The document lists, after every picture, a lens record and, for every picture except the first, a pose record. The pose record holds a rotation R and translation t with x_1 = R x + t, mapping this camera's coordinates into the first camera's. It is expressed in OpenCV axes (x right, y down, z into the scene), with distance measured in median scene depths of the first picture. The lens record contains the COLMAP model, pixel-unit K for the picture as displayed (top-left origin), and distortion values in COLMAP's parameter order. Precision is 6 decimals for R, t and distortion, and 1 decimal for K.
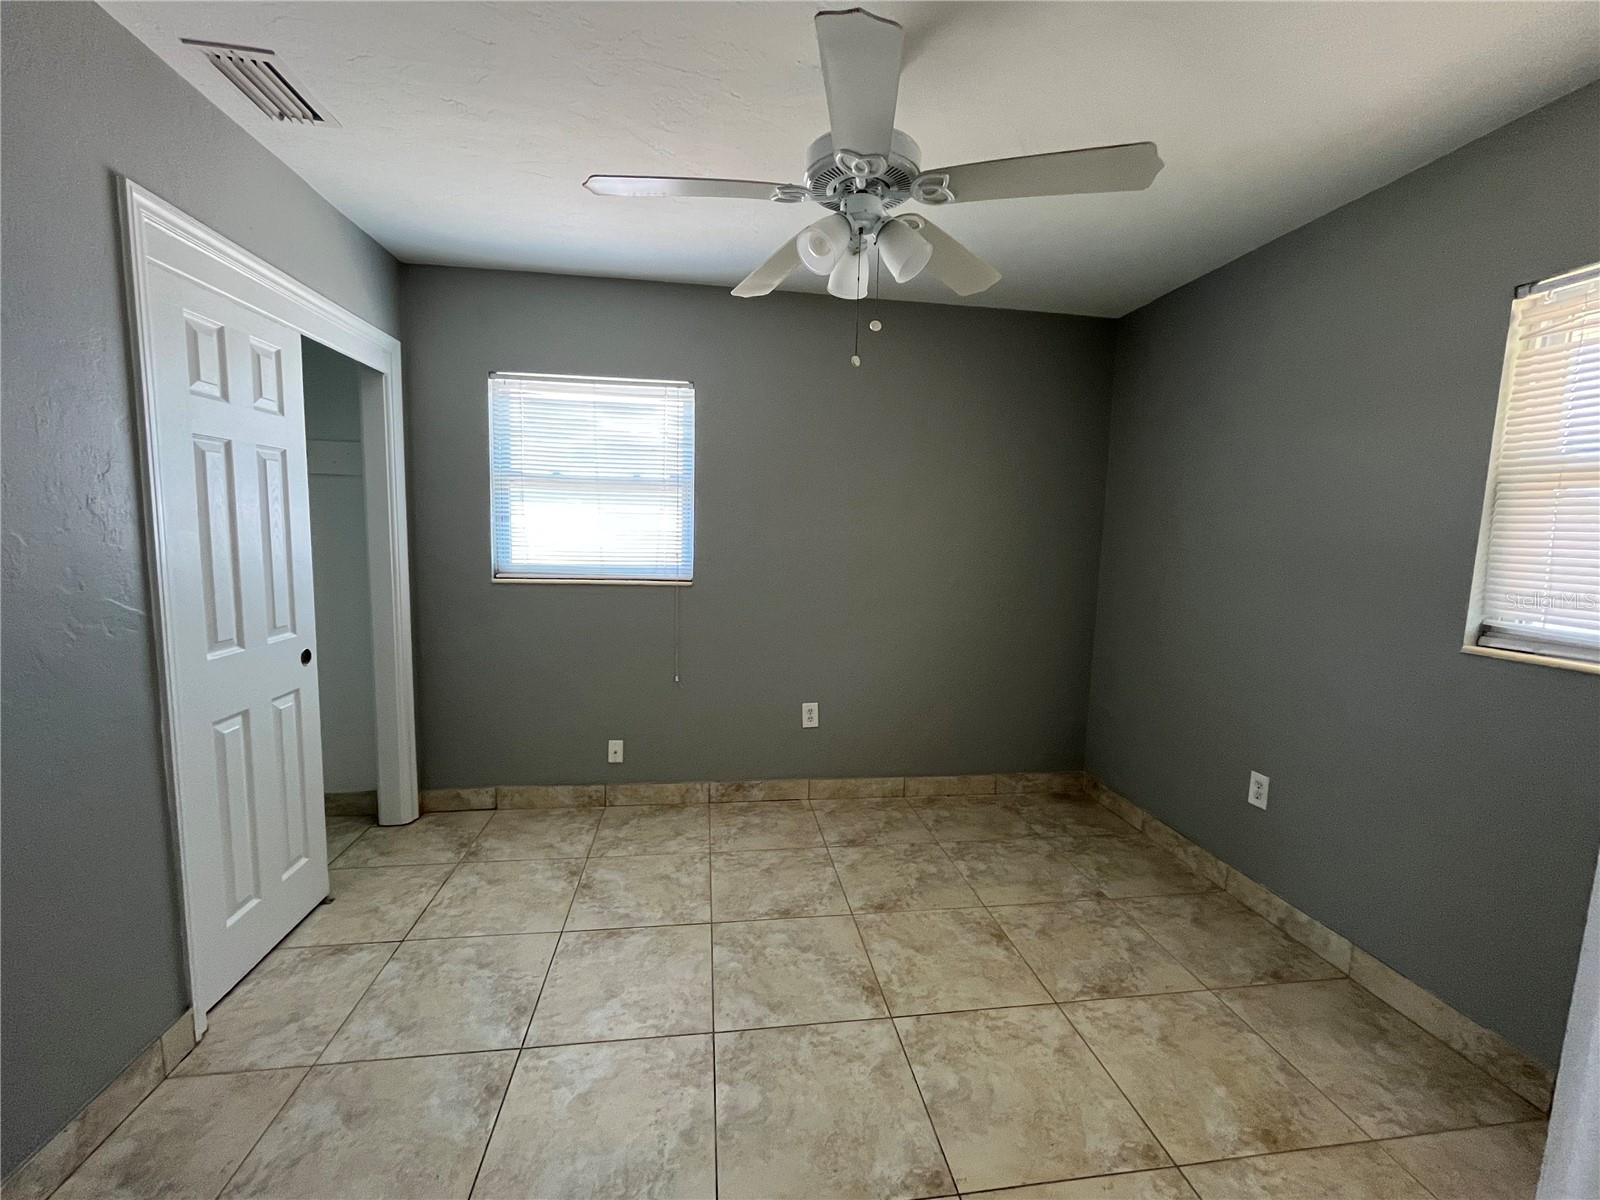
lens RADIAL K [[655.1, 0, 796.8], [0, 655.1, 603.4], [0, 0, 1]] dist [-0.003576, 0.000638]
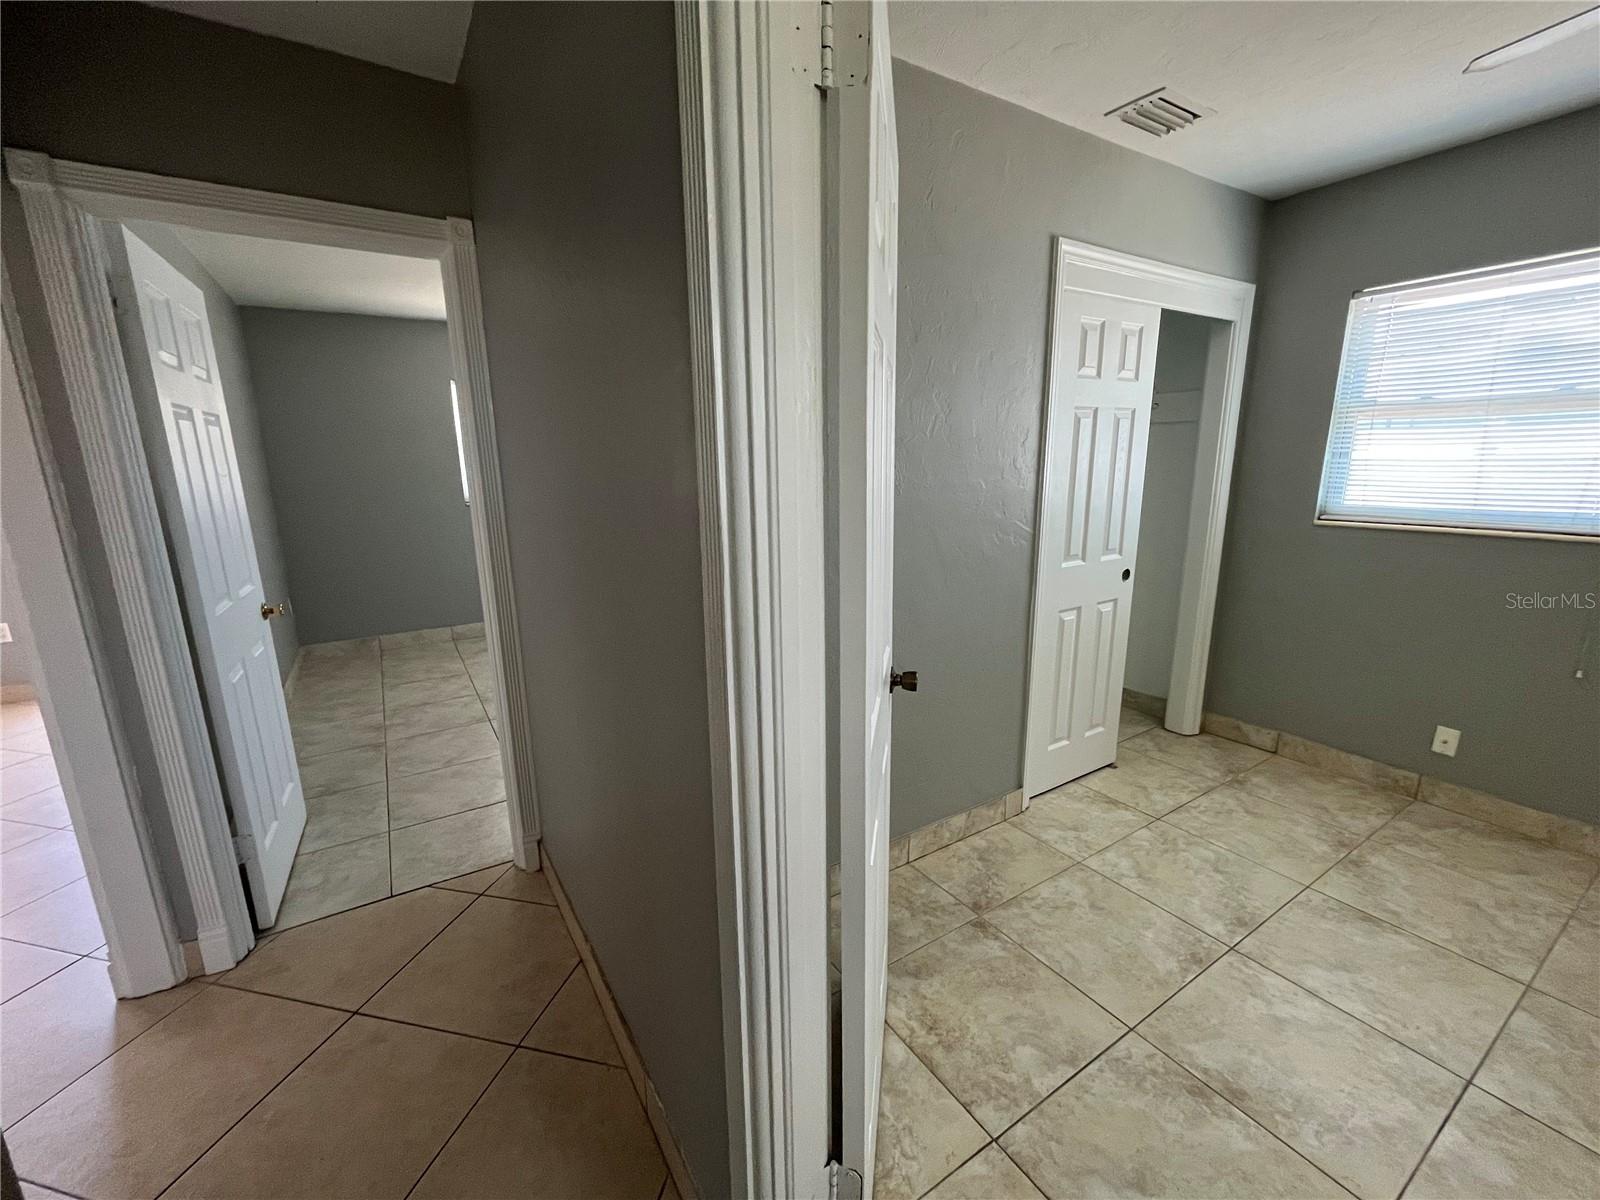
lens RADIAL K [[655.1, 0, 796.8], [0, 655.1, 603.4], [0, 0, 1]] dist [-0.003576, 0.000638]
pose [[0.408768, 0.166049, -0.897405, 0.142238], [-0.075626, 0.986090, 0.148010, -0.003337], [0.909499, 0.007366, 0.415640, -0.110645]]
